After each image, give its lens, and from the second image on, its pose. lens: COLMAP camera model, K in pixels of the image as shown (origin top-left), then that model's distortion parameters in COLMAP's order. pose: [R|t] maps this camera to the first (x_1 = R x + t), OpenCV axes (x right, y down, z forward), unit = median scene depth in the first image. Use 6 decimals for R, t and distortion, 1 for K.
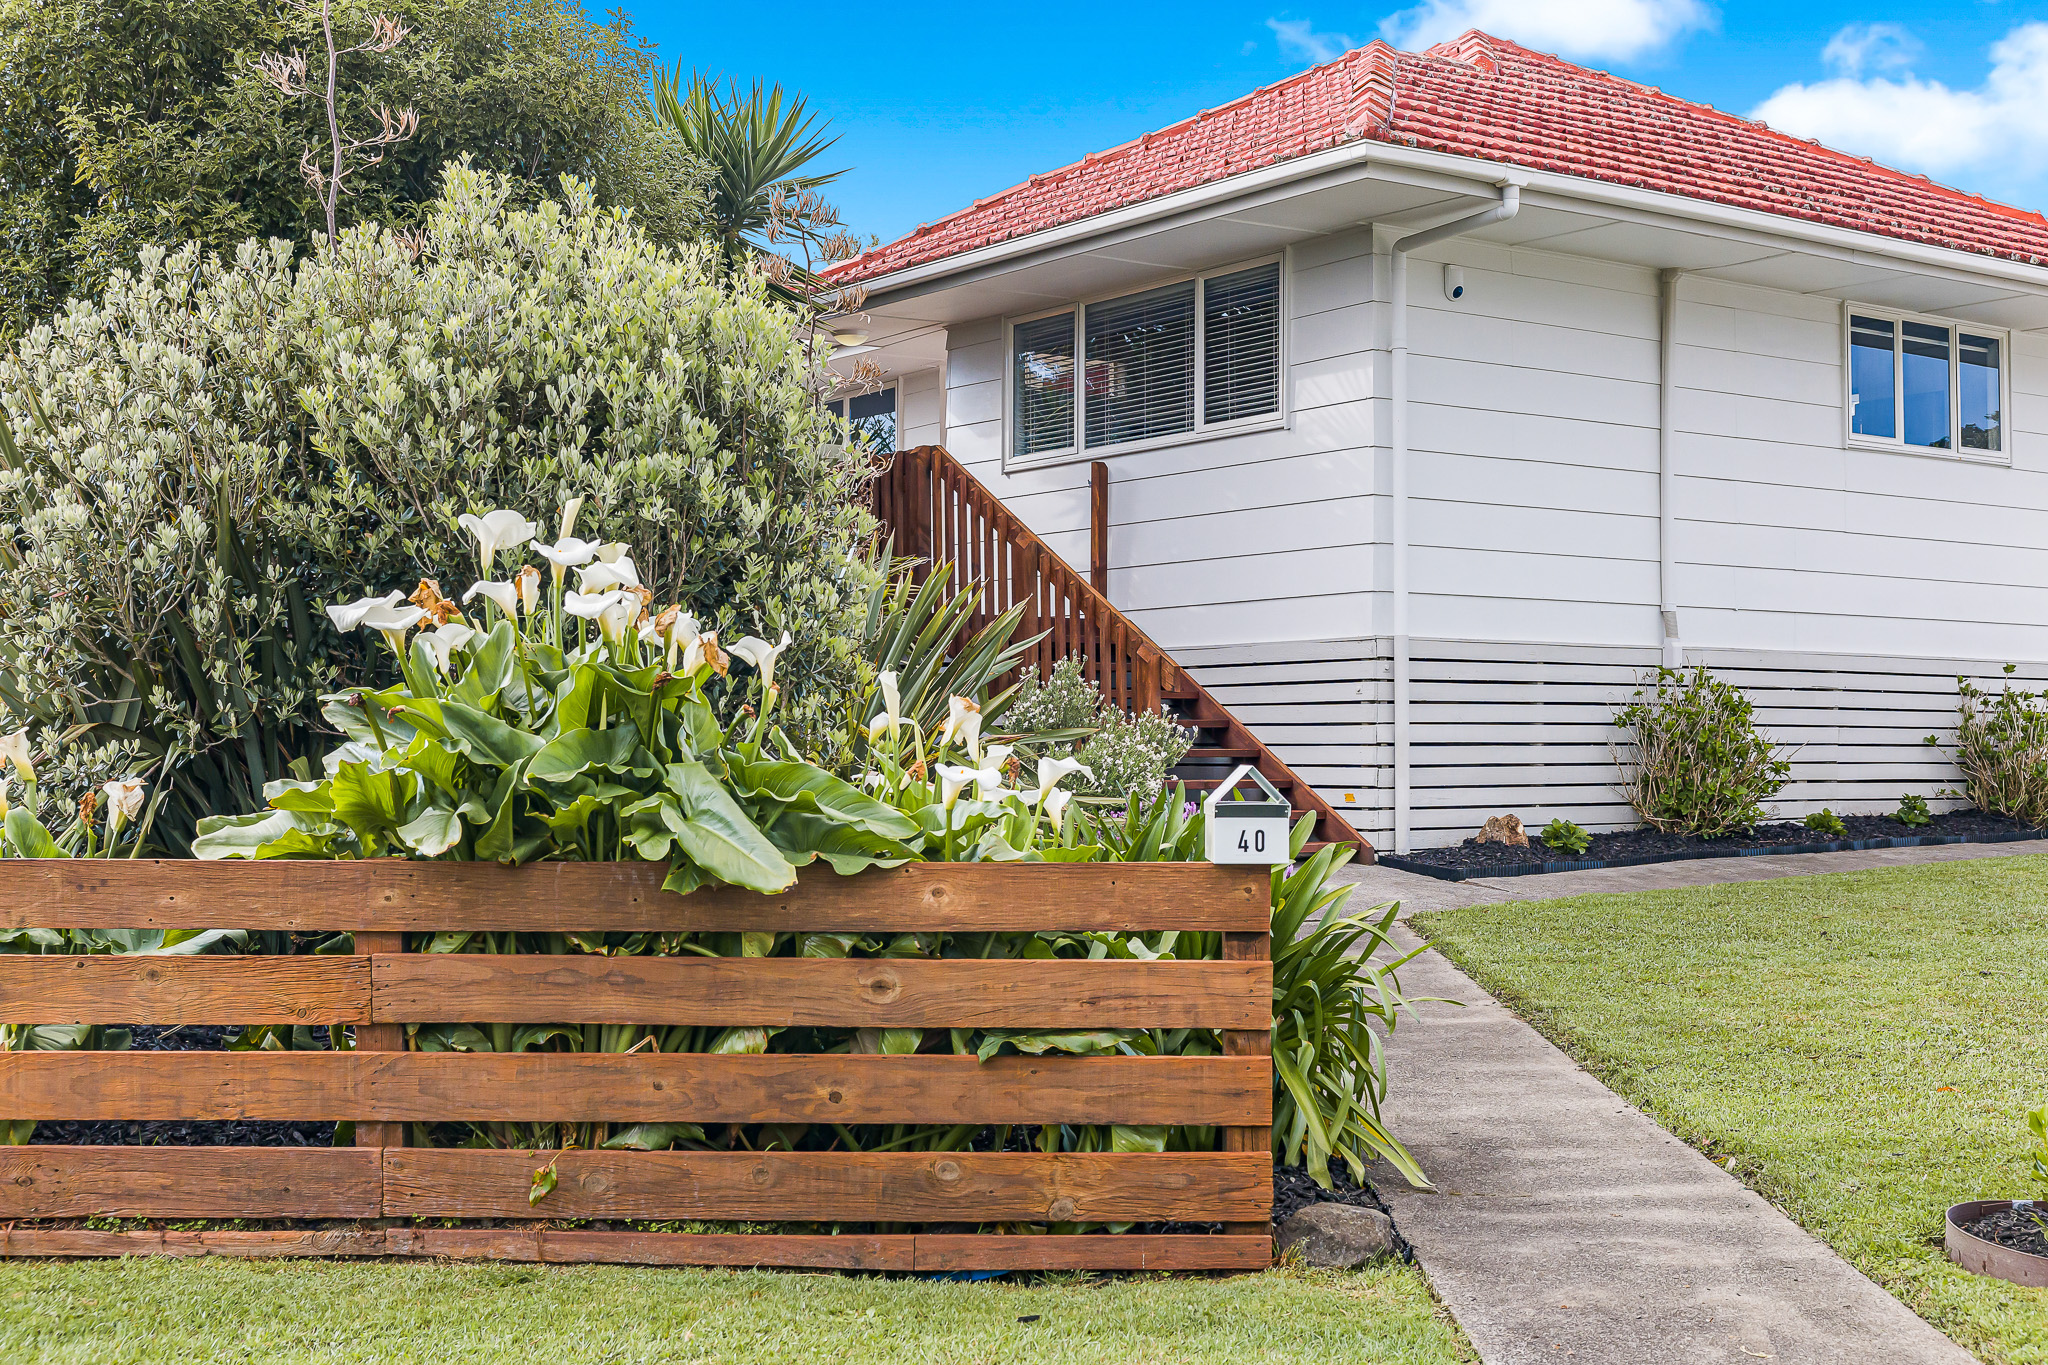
lens RADIAL K [[2747.6, 0, 1024.0], [0, 2747.6, 682.5], [0, 0, 1]] dist [0.018912, -0.025132]
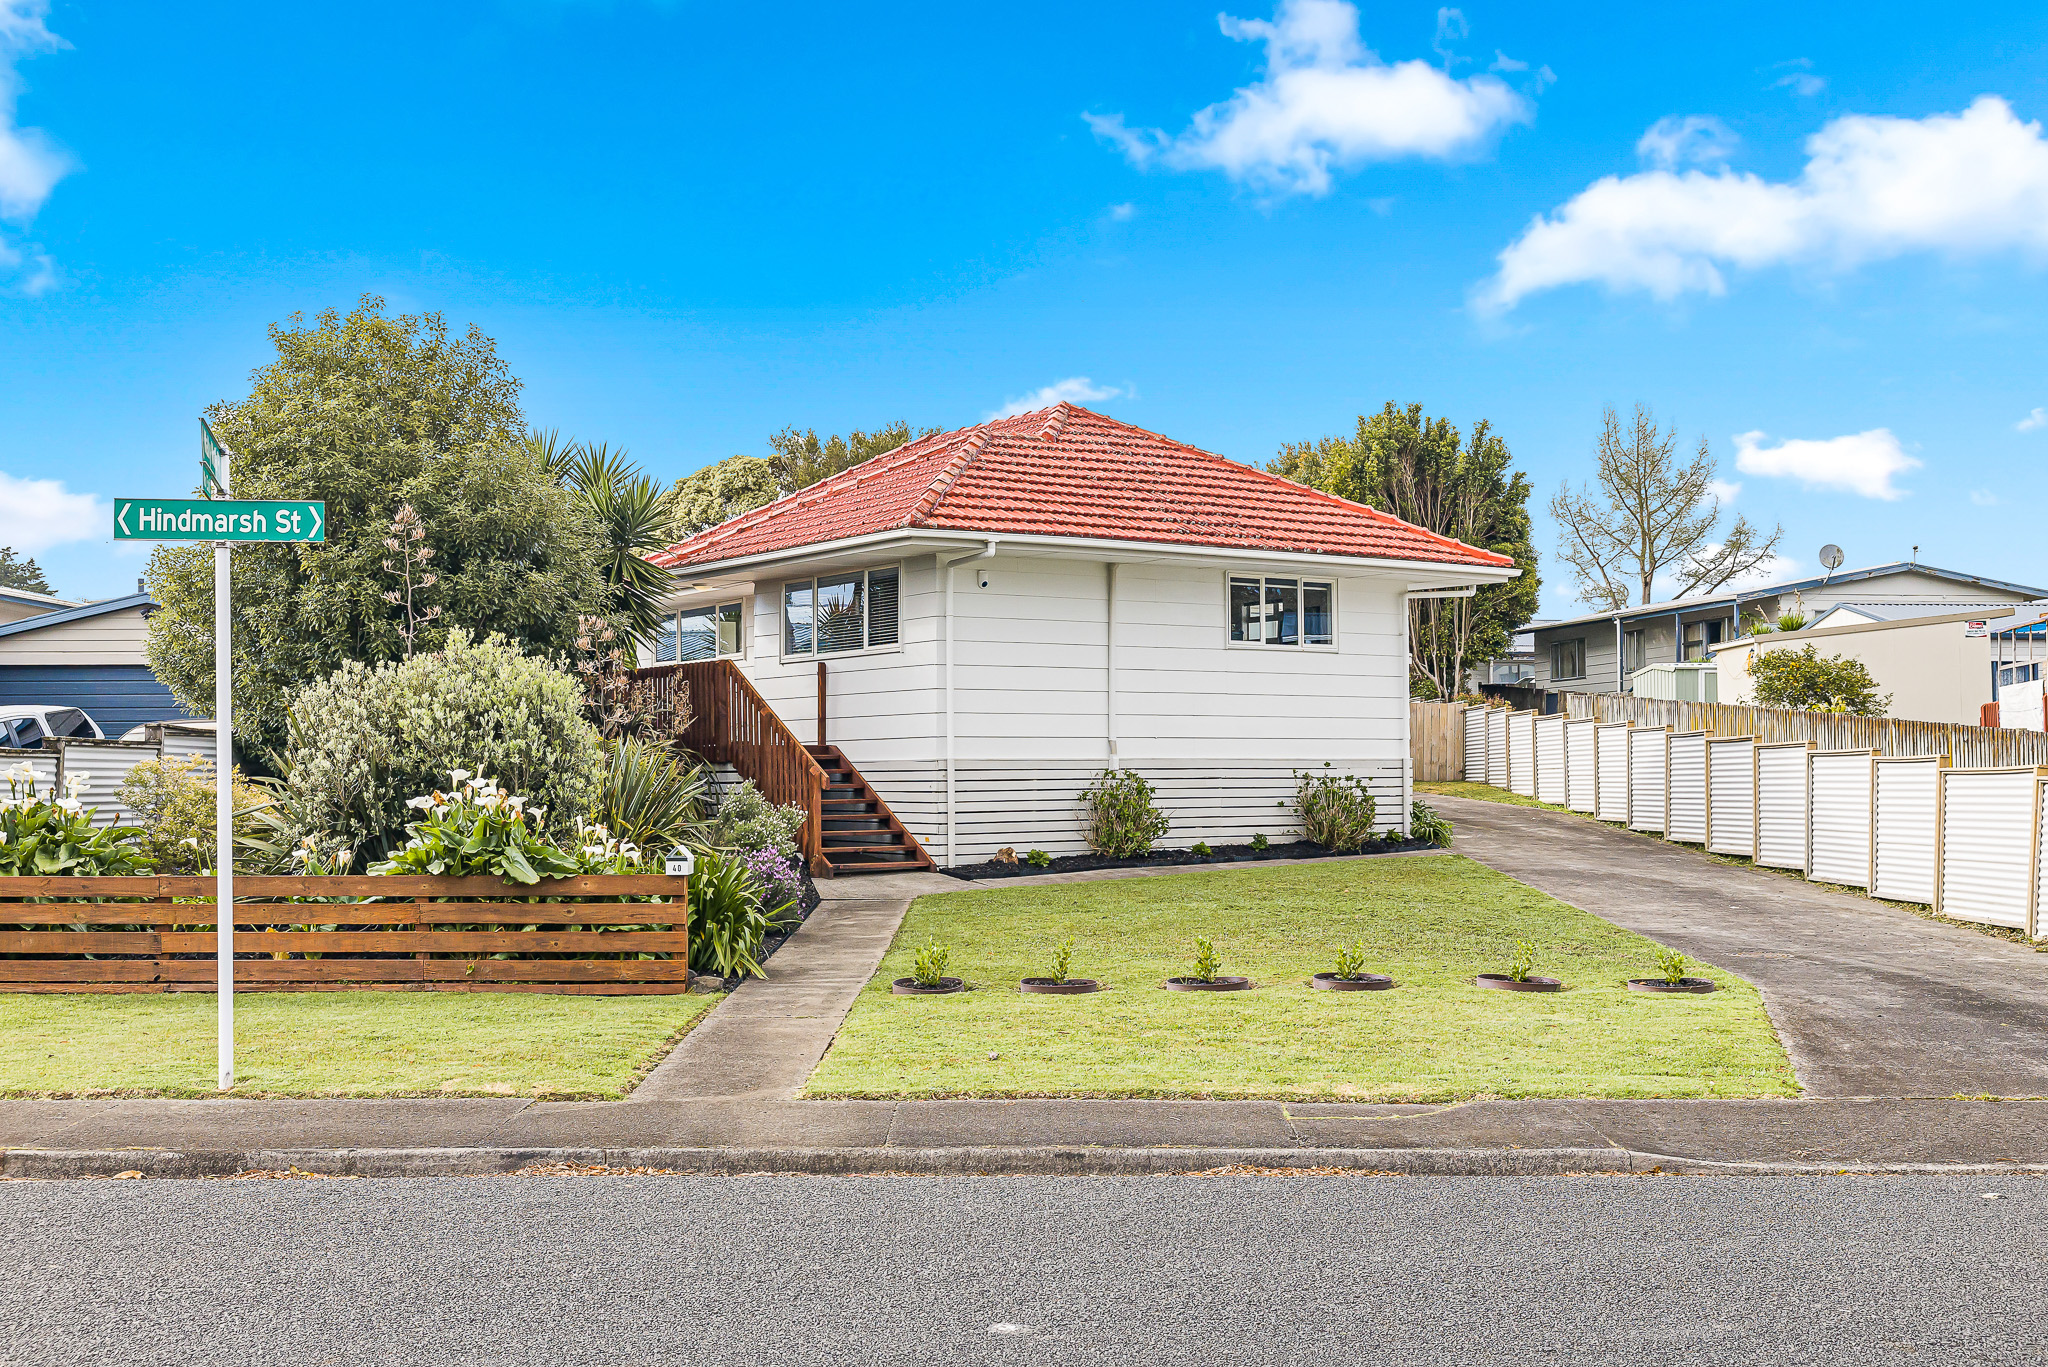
lens RADIAL K [[2327.2, 0, 1017.7], [0, 2327.2, 725.2], [0, 0, 1]] dist [0.001019, 0.013456]
pose [[0.999975, -0.006695, -0.002348, 0.422652], [0.006703, 0.999971, 0.003507, -0.104655], [0.002324, -0.003523, 0.999991, -1.554374]]
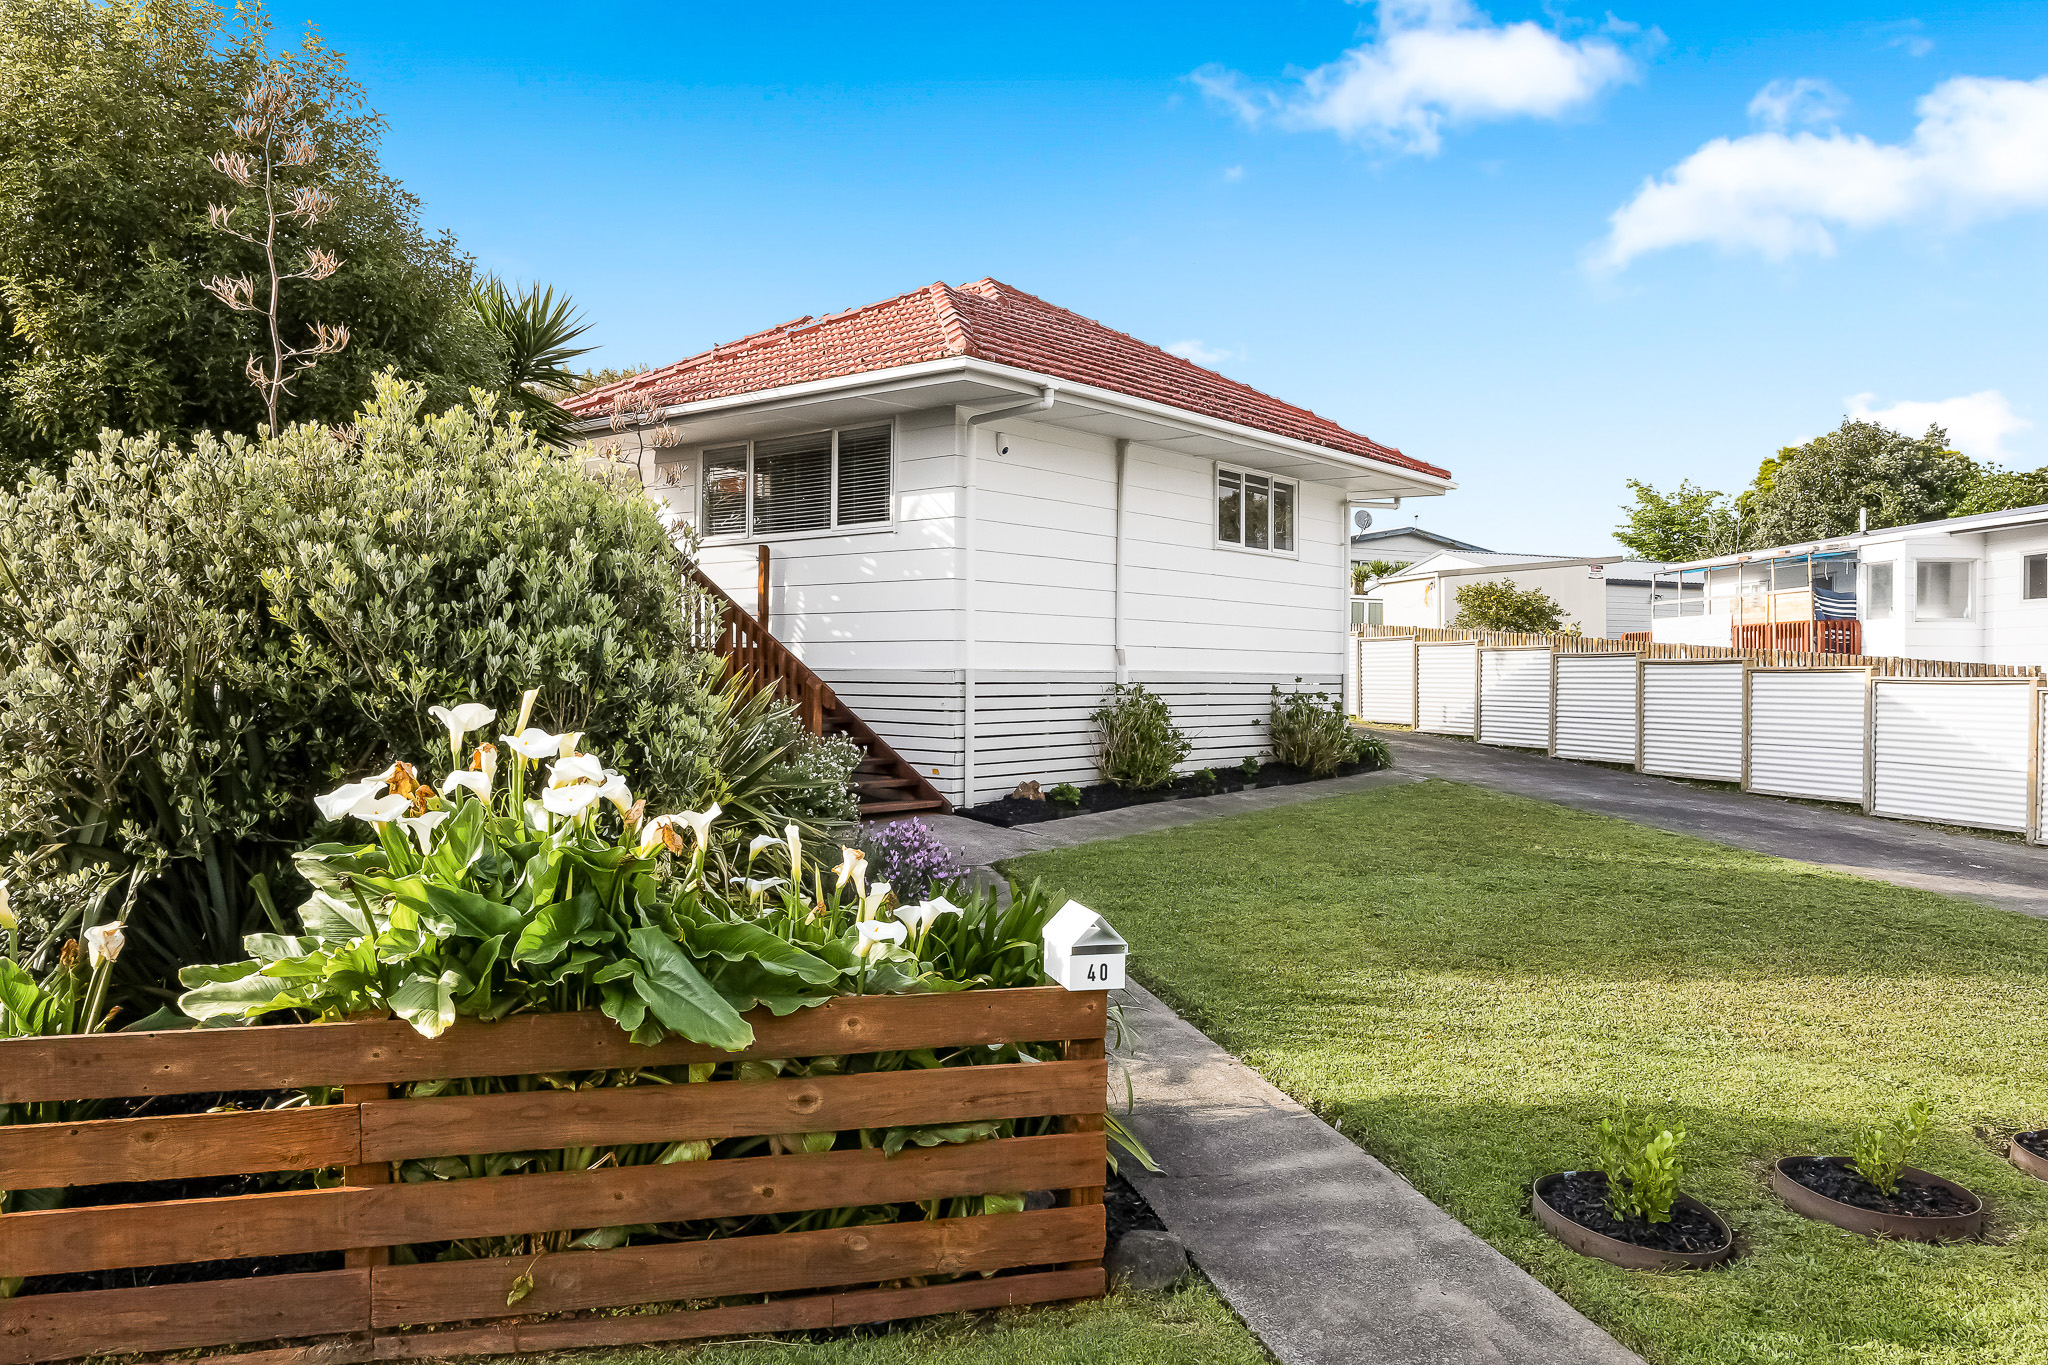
lens RADIAL K [[1591.0, 0, 1096.5], [0, 1591.0, 679.7], [0, 0, 1]] dist [-0.005759, -0.001448]
pose [[0.960285, 0.008240, 0.278898, -0.105578], [-0.016710, 0.999468, 0.028007, -0.083632], [-0.278519, -0.031556, 0.959912, 0.233246]]
